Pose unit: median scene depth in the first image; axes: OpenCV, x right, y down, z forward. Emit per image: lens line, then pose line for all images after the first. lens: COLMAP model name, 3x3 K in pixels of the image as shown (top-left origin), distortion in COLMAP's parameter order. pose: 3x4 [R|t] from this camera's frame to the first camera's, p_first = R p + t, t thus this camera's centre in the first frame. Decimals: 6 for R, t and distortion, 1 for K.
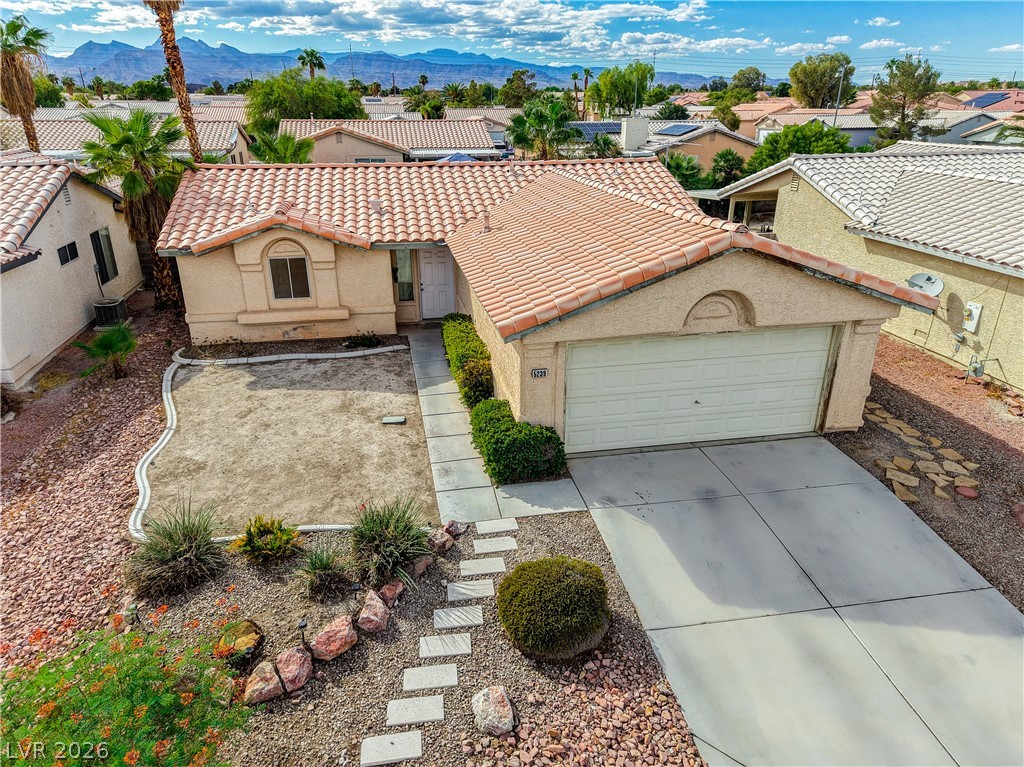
lens RADIAL K [[680.3, 0, 509.4], [0, 680.3, 382.4], [0, 0, 1]] dist [0.049839, -0.031469]
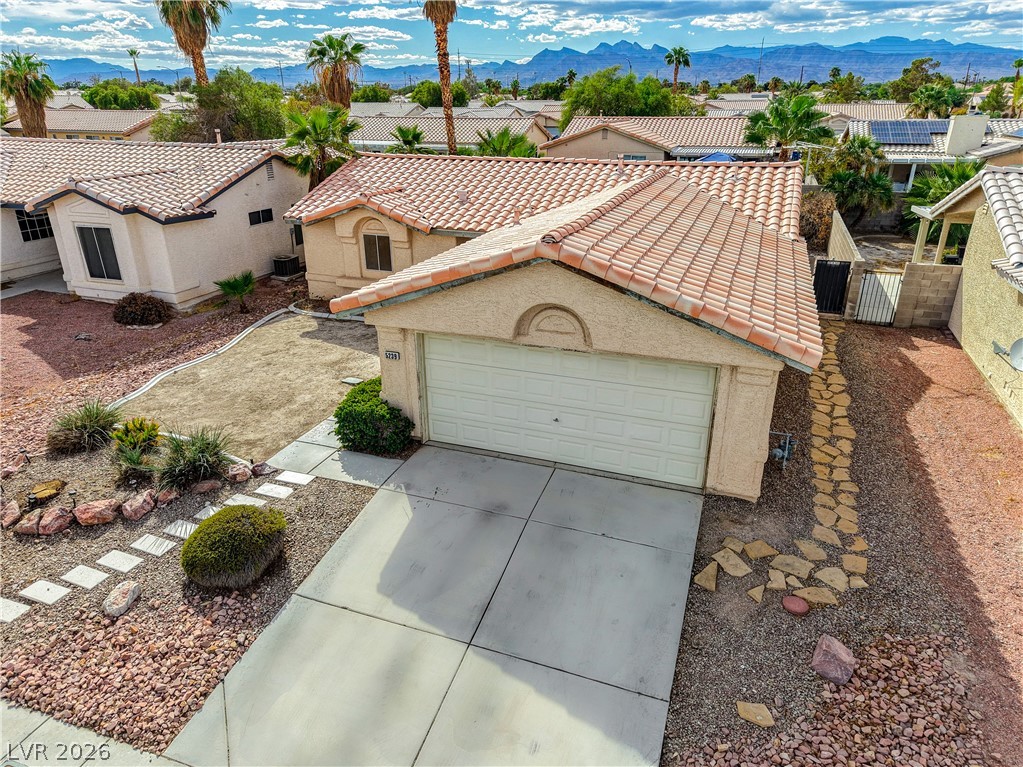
lens RADIAL K [[680.5, 0, 512.2], [0, 680.5, 381.6], [0, 0, 1]] dist [0.053146, -0.033639]
pose [[0.855613, 0.196585, -0.478832, 0.662058], [-0.195342, 0.979302, 0.053003, -0.061382], [0.479341, 0.048186, 0.876305, 0.144567]]
